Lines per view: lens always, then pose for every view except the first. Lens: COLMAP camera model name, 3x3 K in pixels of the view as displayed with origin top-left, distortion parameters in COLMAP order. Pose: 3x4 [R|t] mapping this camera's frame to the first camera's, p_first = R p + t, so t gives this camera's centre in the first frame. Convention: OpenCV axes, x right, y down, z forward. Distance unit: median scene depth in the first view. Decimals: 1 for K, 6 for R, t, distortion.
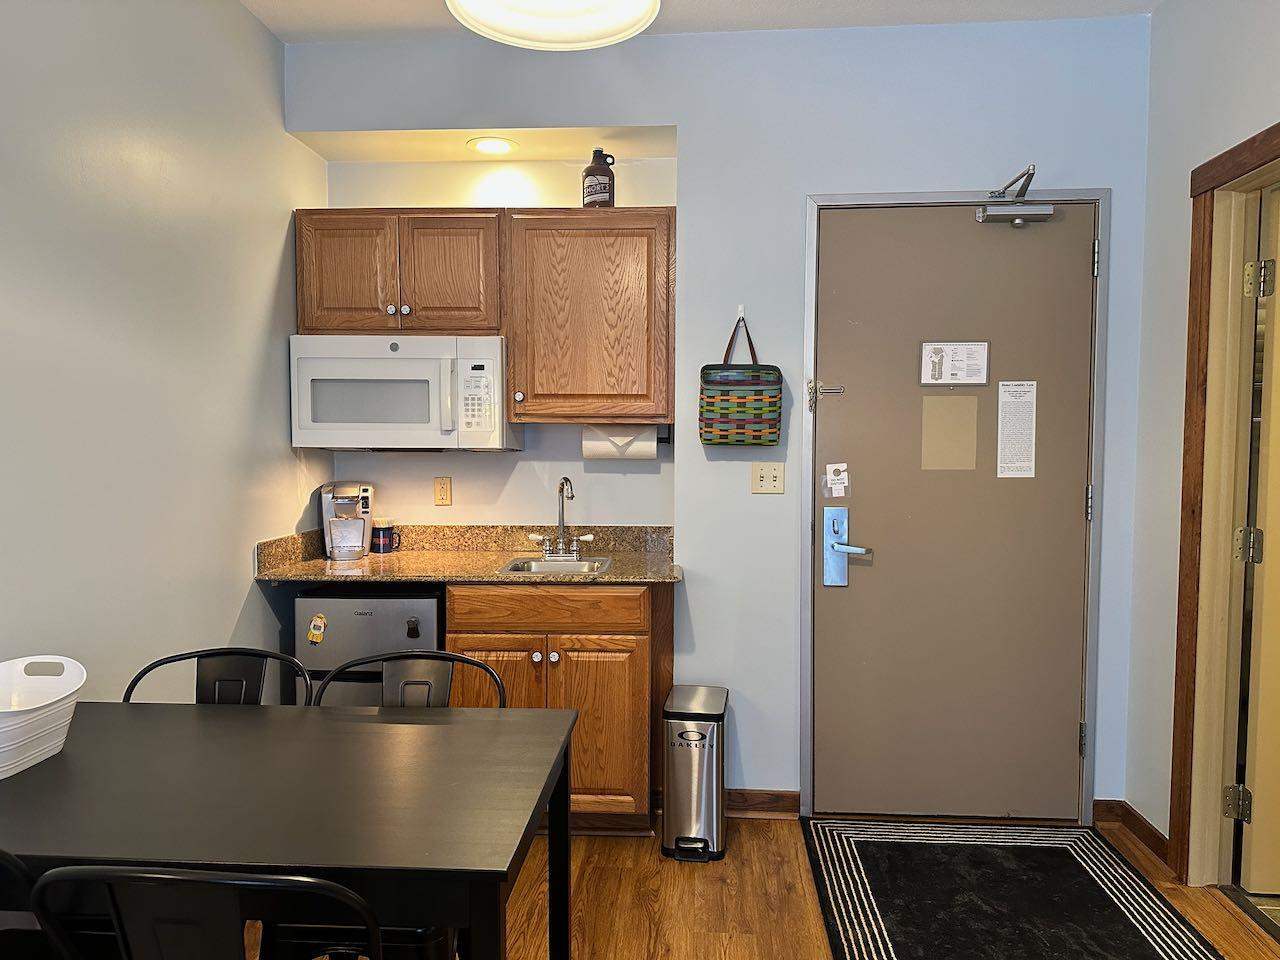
lens RADIAL K [[869.4, 0, 643.7], [0, 869.4, 486.9], [0, 0, 1]] dist [0.100350, -0.031163]
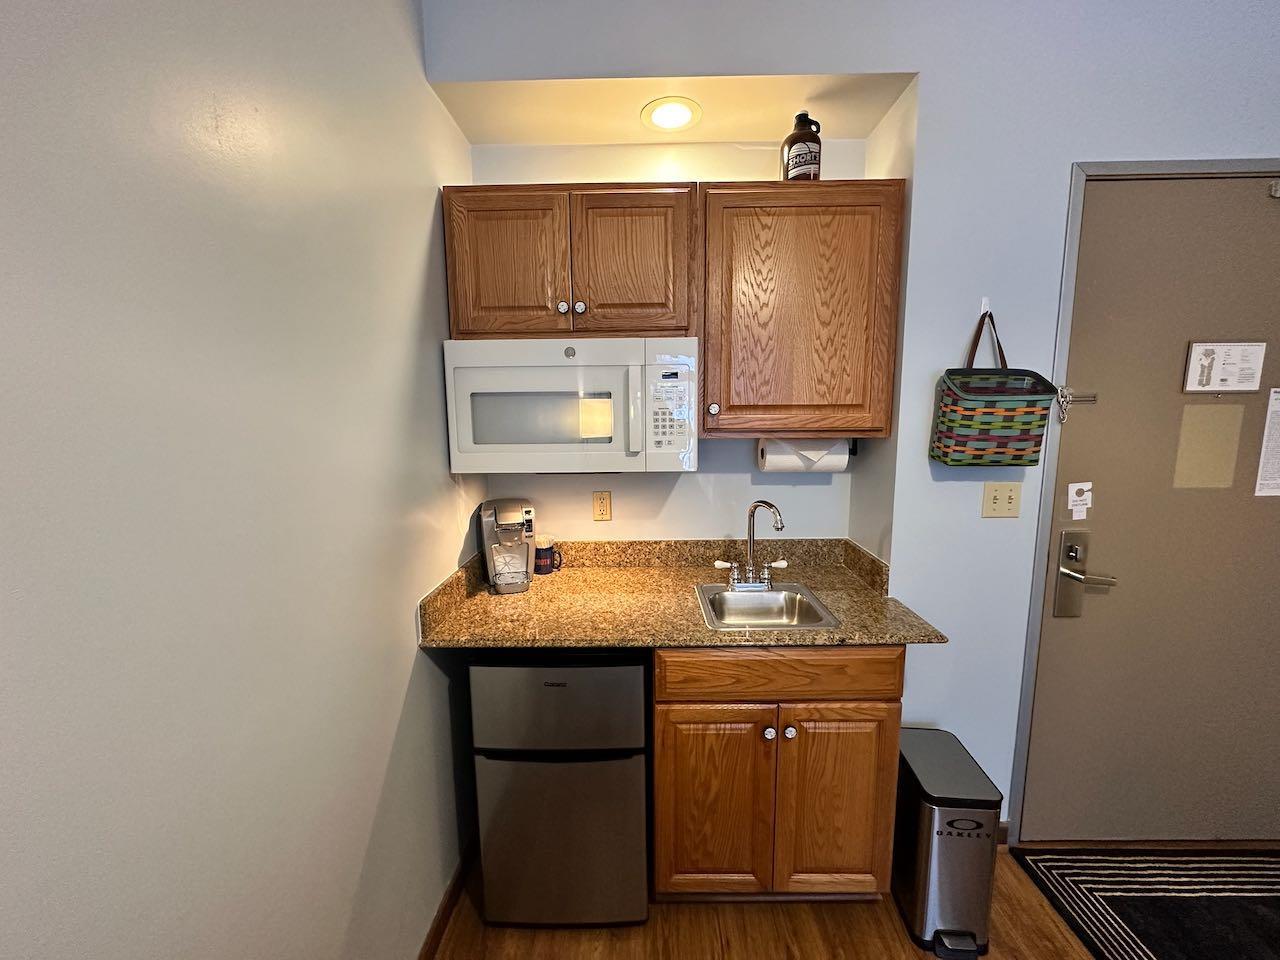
lens RADIAL K [[509.1, 0, 641.5], [0, 509.1, 479.3], [0, 0, 1]] dist [-0.003993, 0.000726]
pose [[0.998761, -0.019198, 0.045904, -0.239010], [0.015465, 0.996649, 0.080325, -0.076505], [-0.047292, -0.079515, 0.995711, 0.505404]]
